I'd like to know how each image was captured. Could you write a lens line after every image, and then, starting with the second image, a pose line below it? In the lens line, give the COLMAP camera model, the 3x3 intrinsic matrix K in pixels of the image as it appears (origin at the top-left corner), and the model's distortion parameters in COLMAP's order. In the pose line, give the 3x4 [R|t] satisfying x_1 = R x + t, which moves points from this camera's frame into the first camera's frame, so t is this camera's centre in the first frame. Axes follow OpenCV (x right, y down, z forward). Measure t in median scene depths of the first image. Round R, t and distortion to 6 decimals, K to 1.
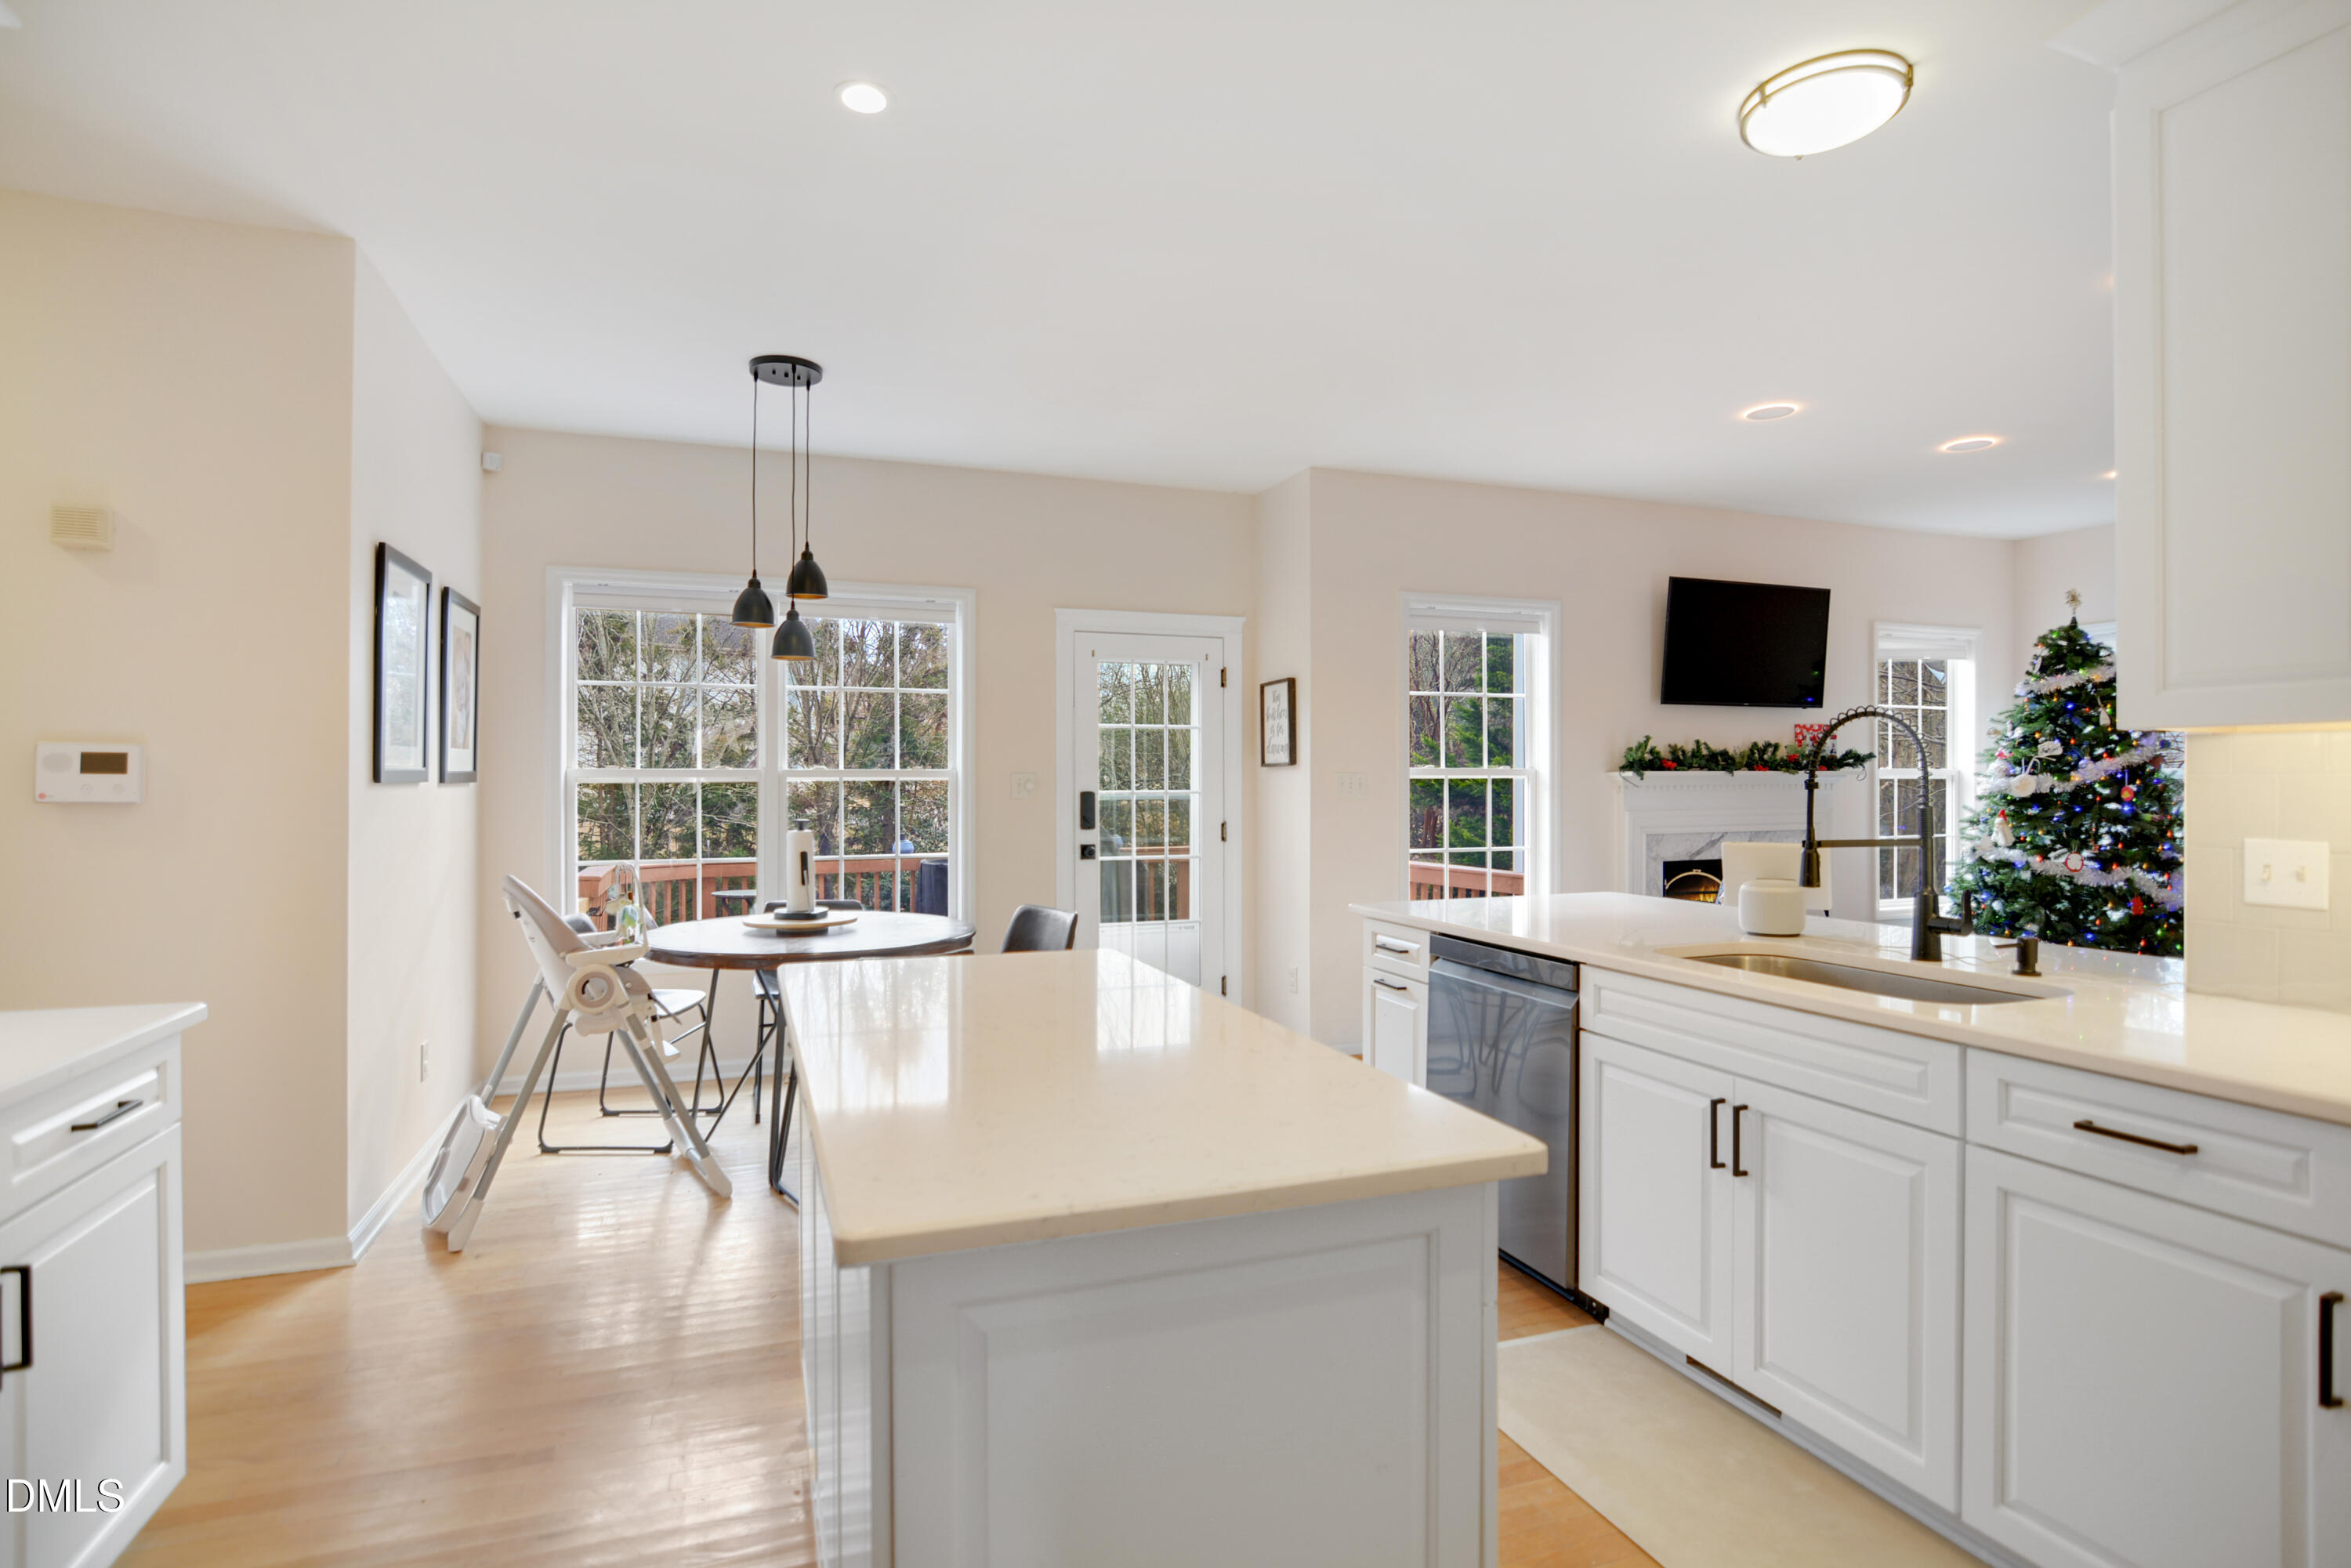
lens RADIAL K [[1201.5, 0, 1175.5], [0, 1201.5, 784.0], [0, 0, 1]] dist [-0.001853, -0.000203]
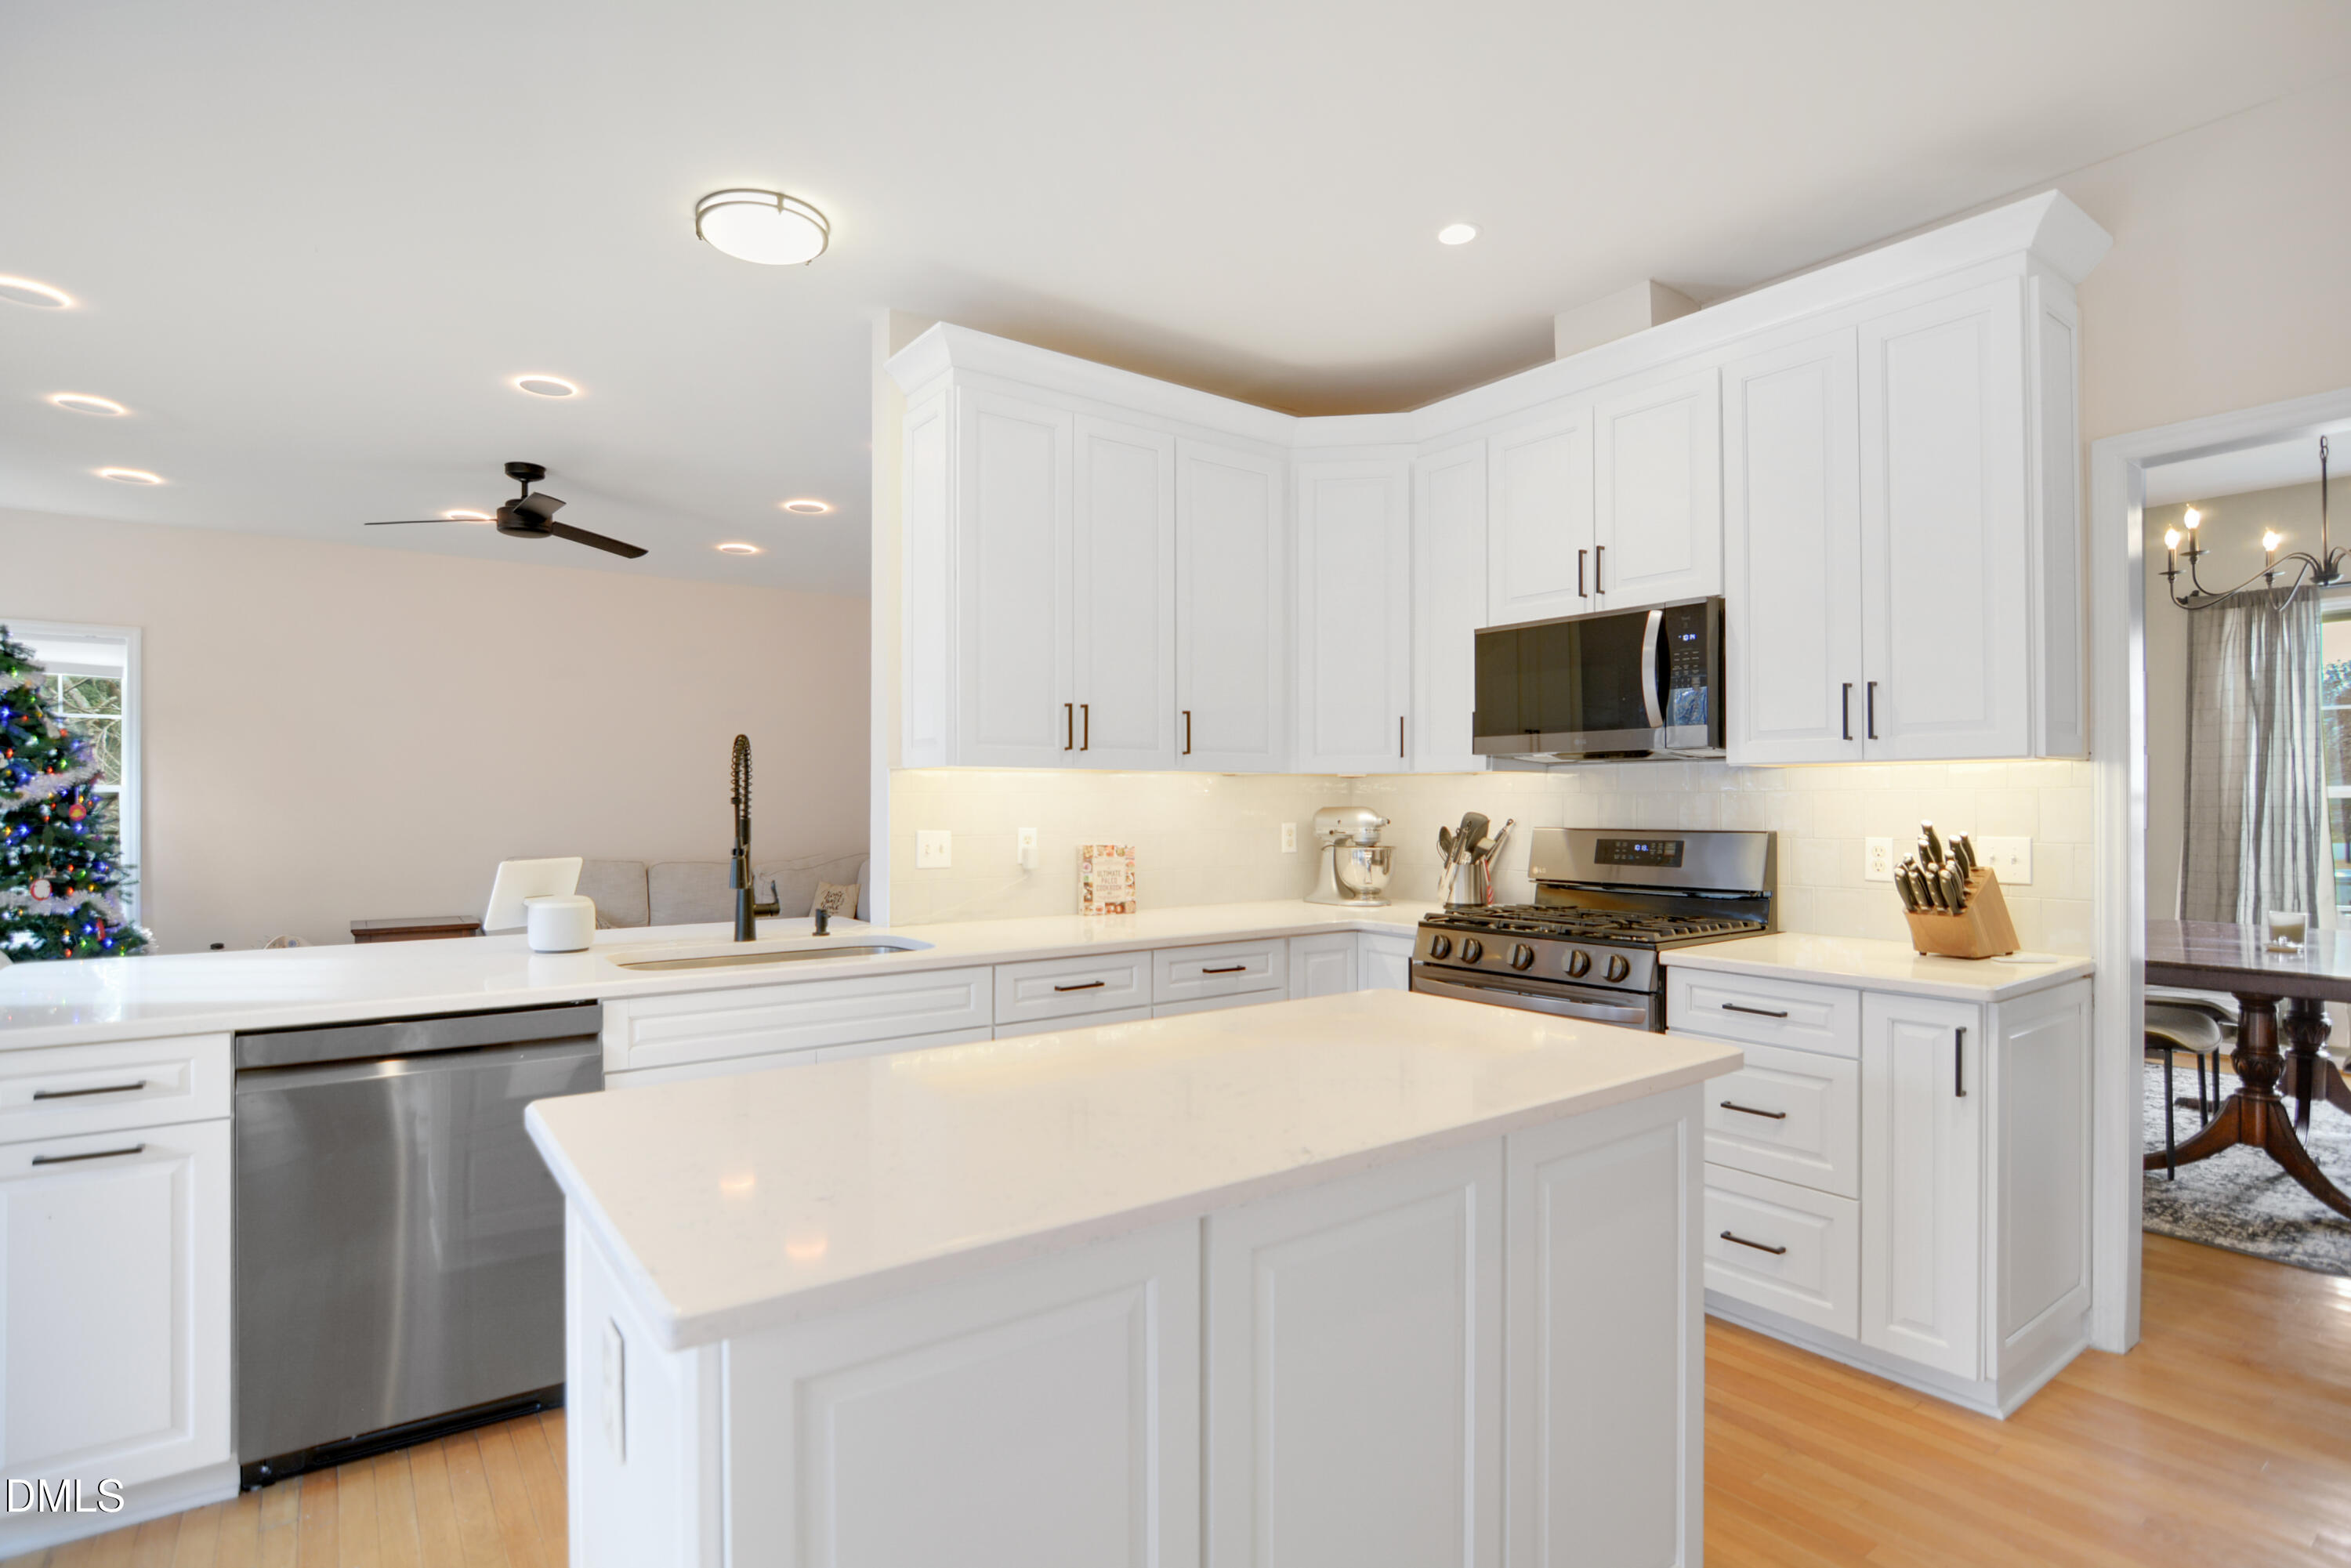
lens RADIAL K [[1169.1, 0, 1175.5], [0, 1169.1, 784.0], [0, 0, 1]] dist [-0.001176, 0.000163]
pose [[-0.284763, 0.013389, 0.958504, -0.312718], [0.002490, 0.999909, -0.013228, 0.000564], [-0.958595, -0.001380, -0.284771, 0.426286]]
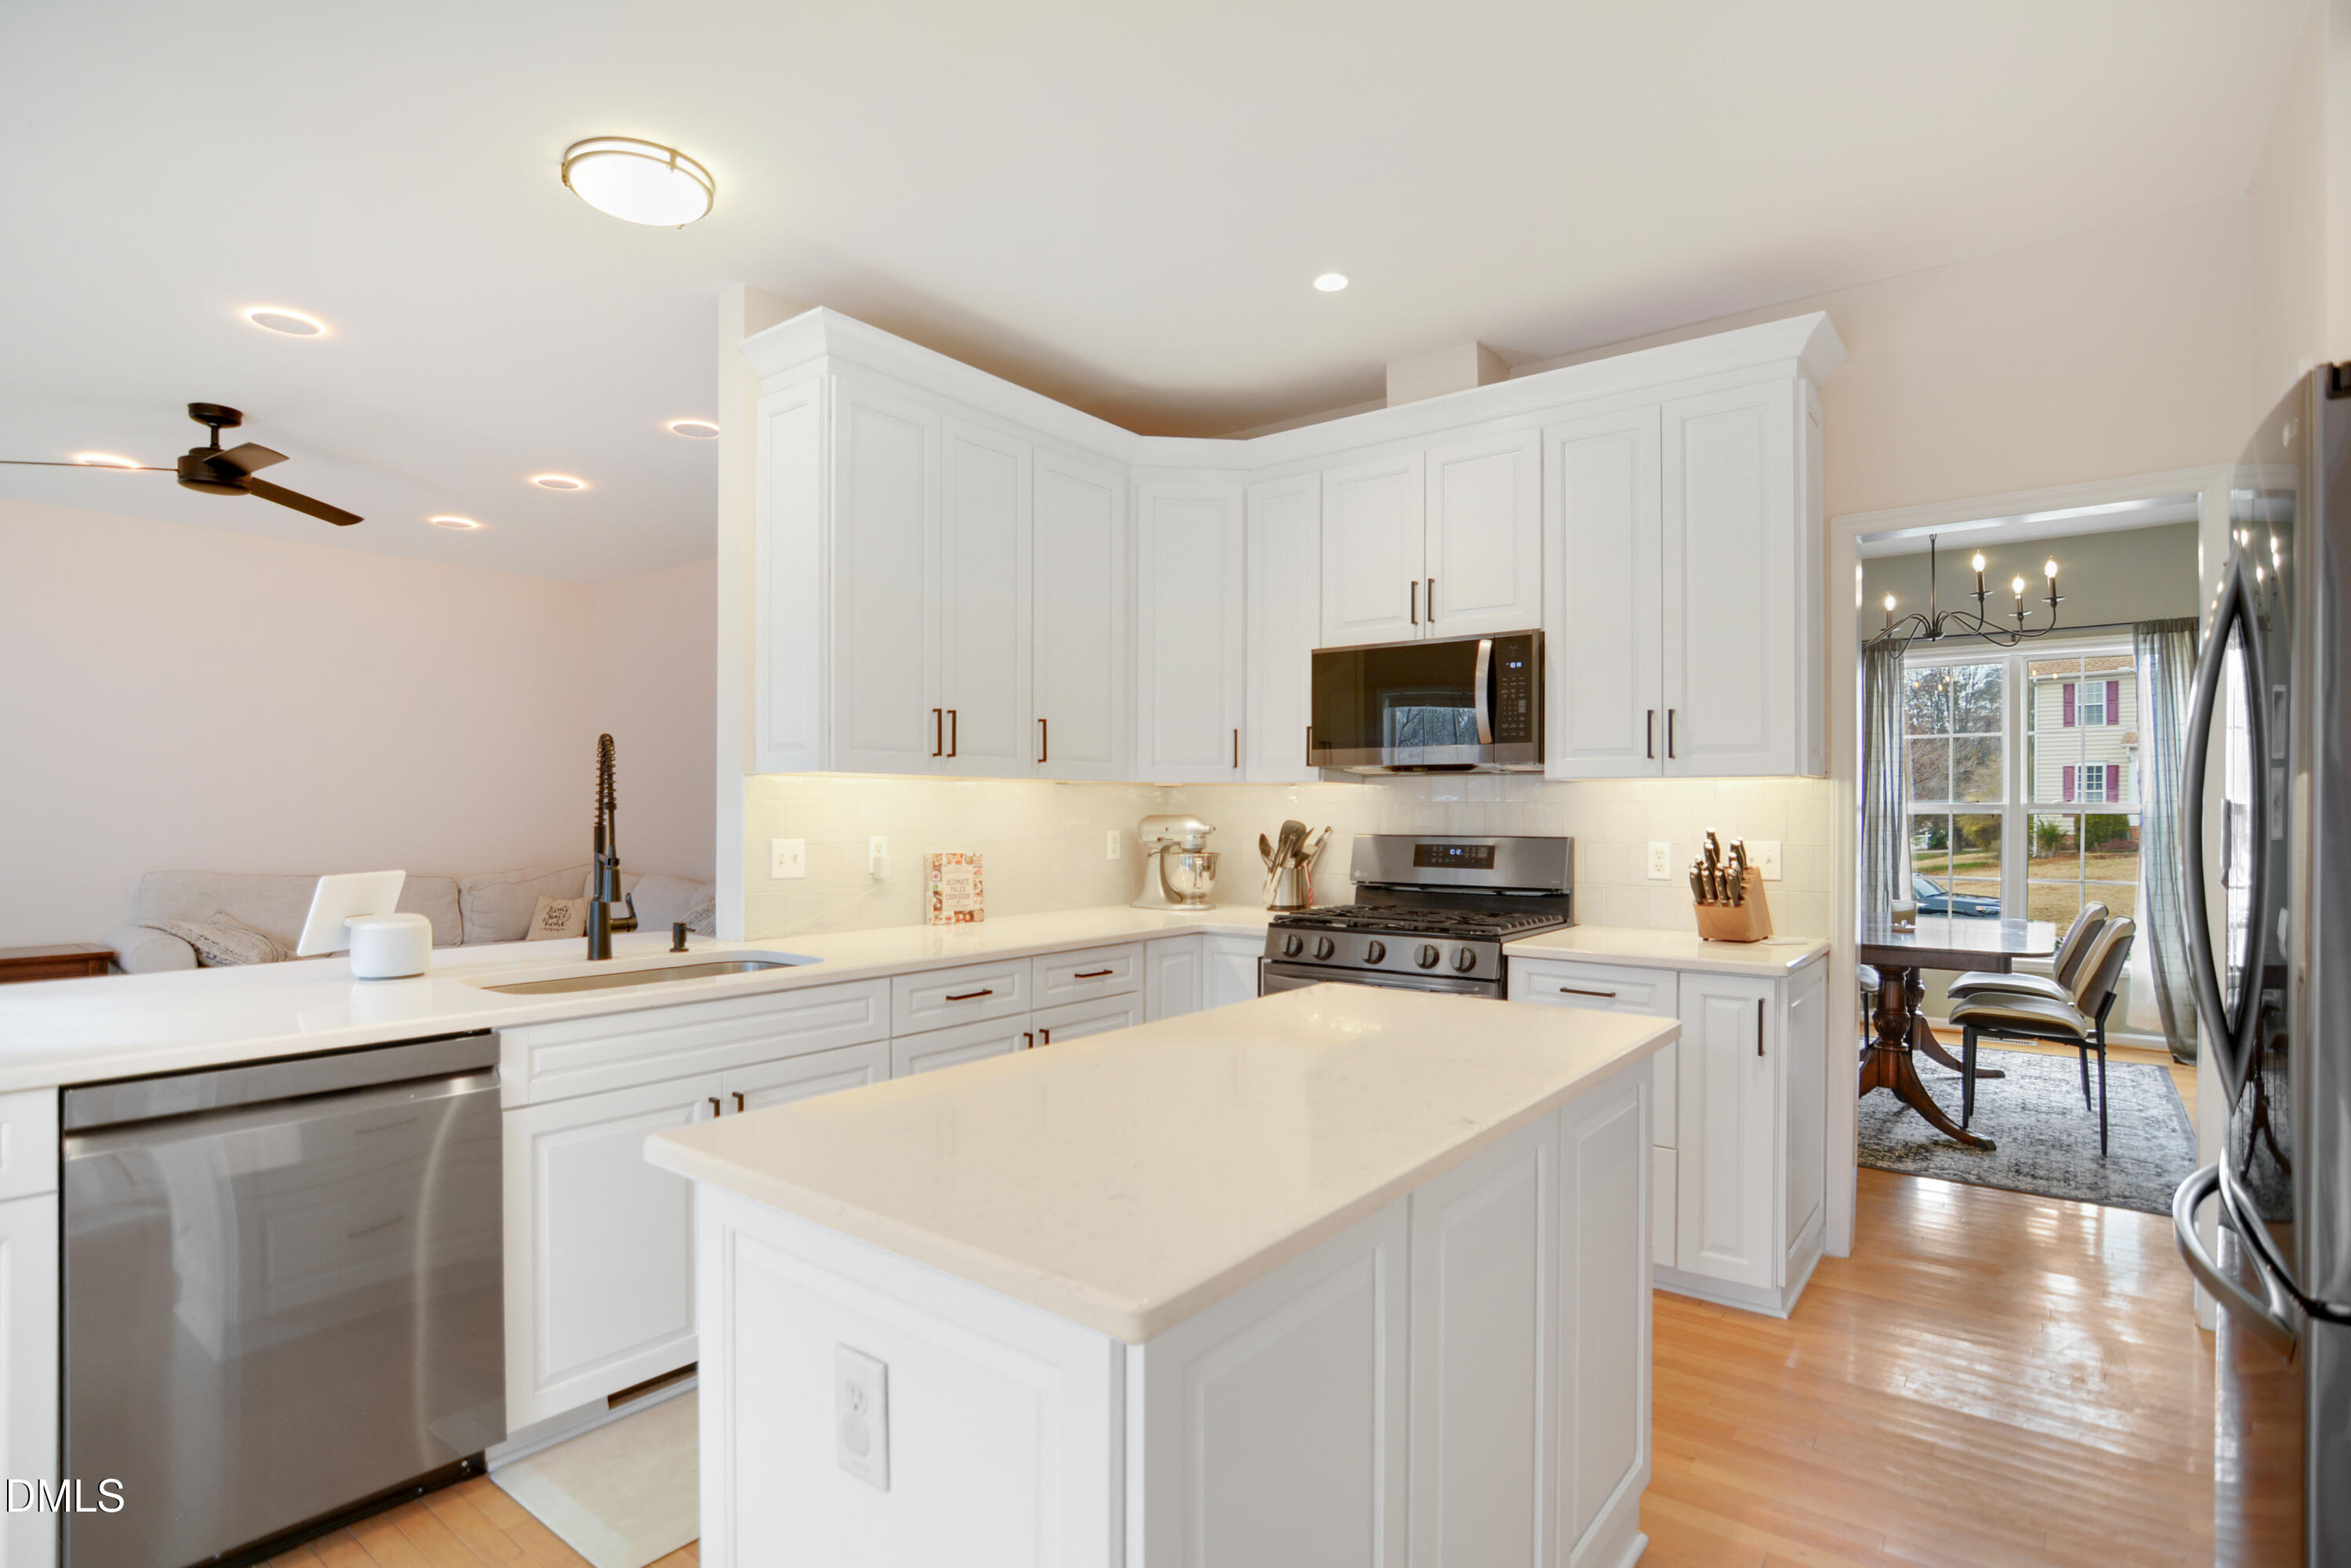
lens RADIAL K [[1166.3, 0, 1169.3], [0, 1166.3, 799.5], [0, 0, 1]] dist [-0.001469, 0.000708]
pose [[-0.529697, 0.005197, 0.848171, -0.281822], [-0.001470, 0.999974, -0.007045, 0.000757], [-0.848186, -0.004978, -0.529676, 0.524864]]
